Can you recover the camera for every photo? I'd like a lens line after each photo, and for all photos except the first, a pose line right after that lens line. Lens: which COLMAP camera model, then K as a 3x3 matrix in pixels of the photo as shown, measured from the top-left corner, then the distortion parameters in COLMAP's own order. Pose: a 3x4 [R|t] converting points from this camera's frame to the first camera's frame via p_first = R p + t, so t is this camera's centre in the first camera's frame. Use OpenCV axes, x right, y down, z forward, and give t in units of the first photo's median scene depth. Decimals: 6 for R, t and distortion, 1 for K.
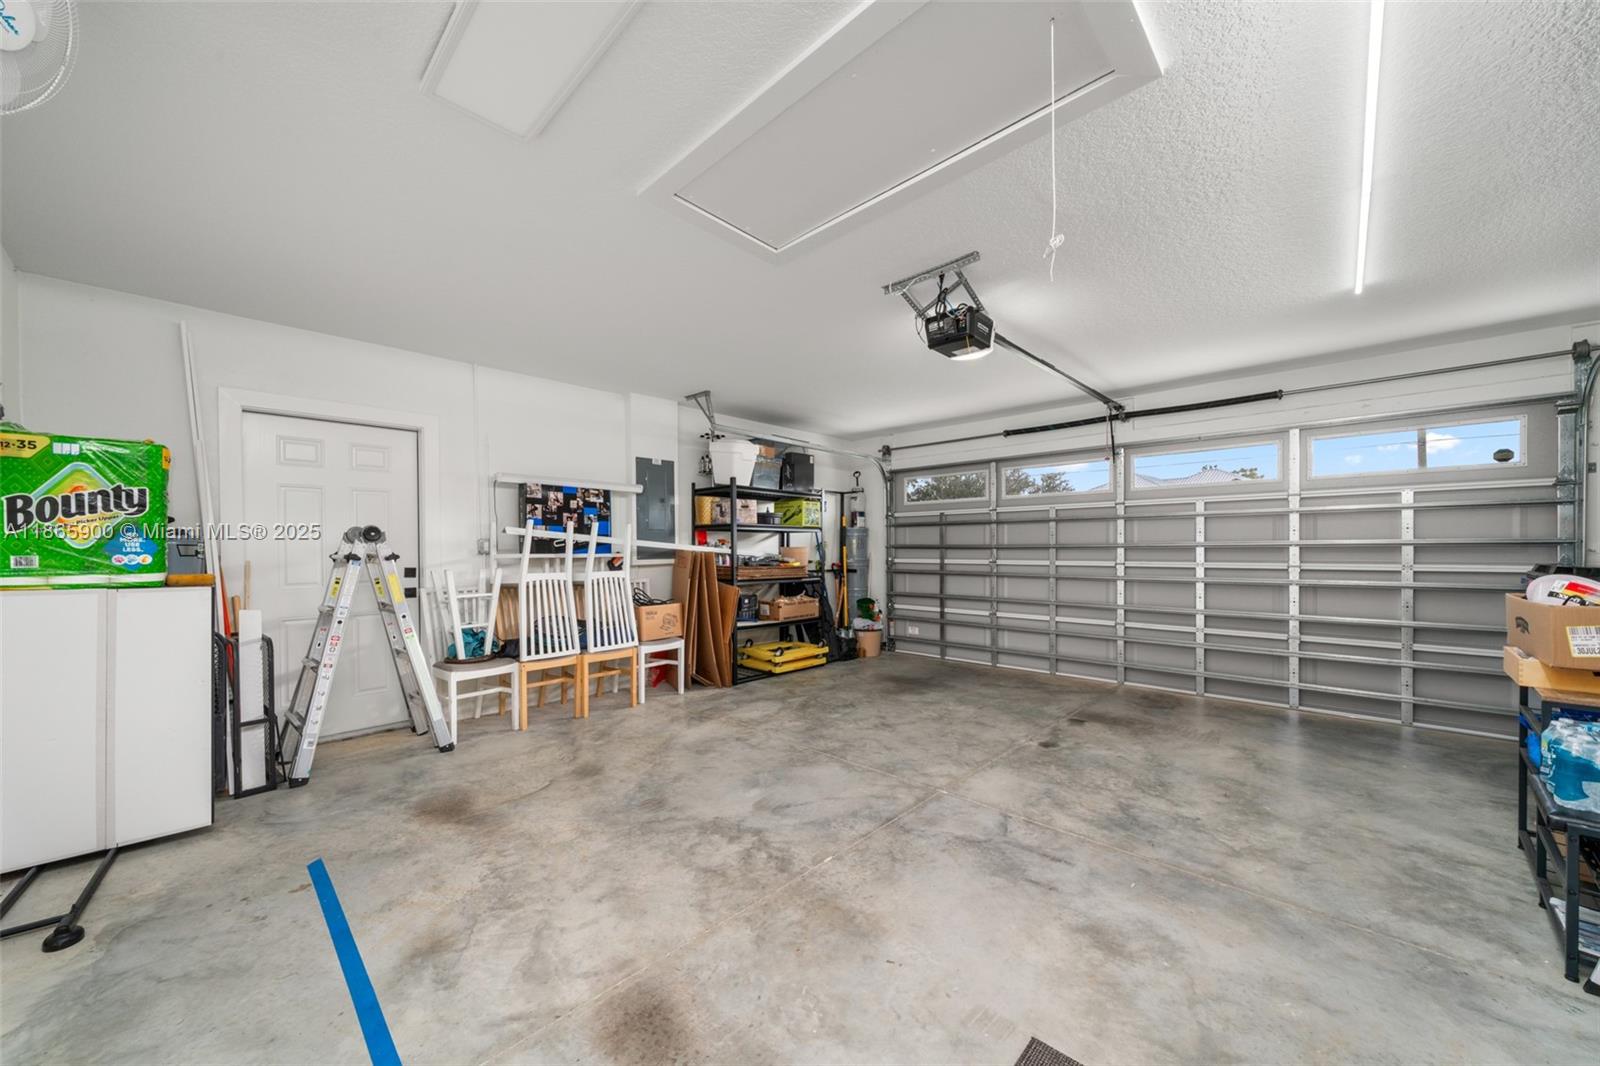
lens RADIAL K [[554.3, 0, 790.9], [0, 554.3, 552.1], [0, 0, 1]] dist [-0.000876, -0.000089]
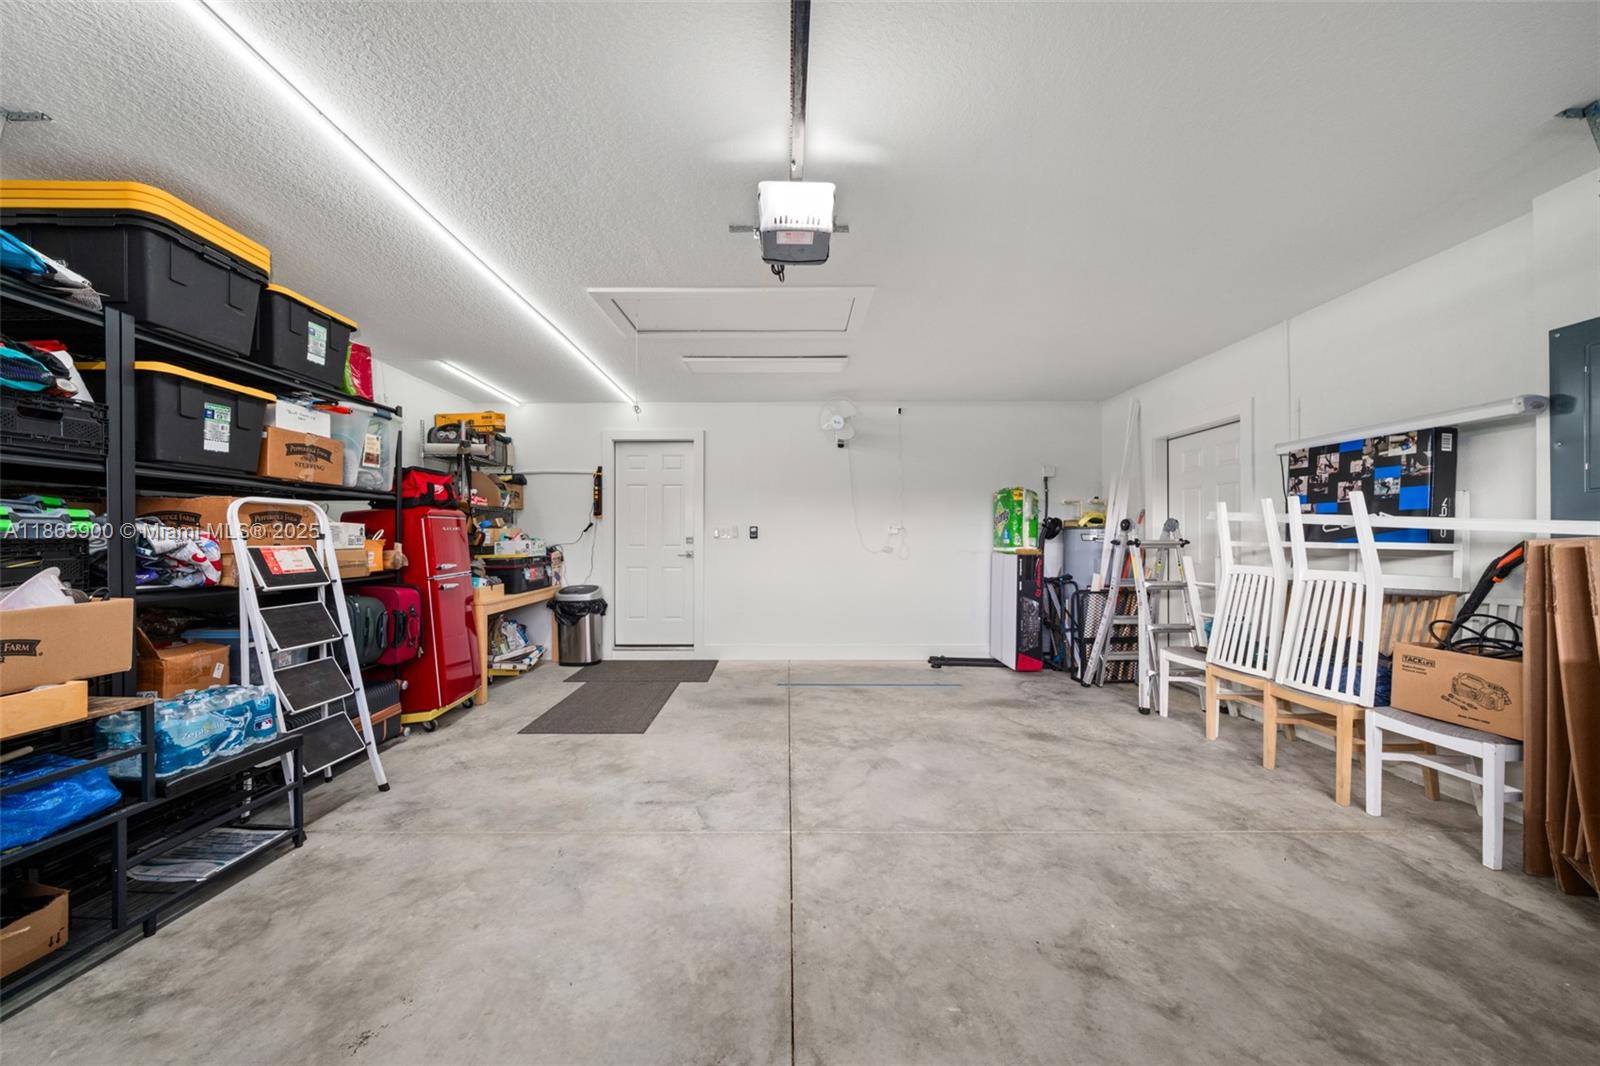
lens RADIAL K [[574.4, 0, 798.0], [0, 574.4, 537.9], [0, 0, 1]] dist [0.000071, 0.000005]
pose [[-0.701745, -0.001947, -0.712426, 0.671106], [-0.006086, 0.999976, 0.003262, -0.001244], [0.712402, 0.006625, -0.701740, 1.238152]]
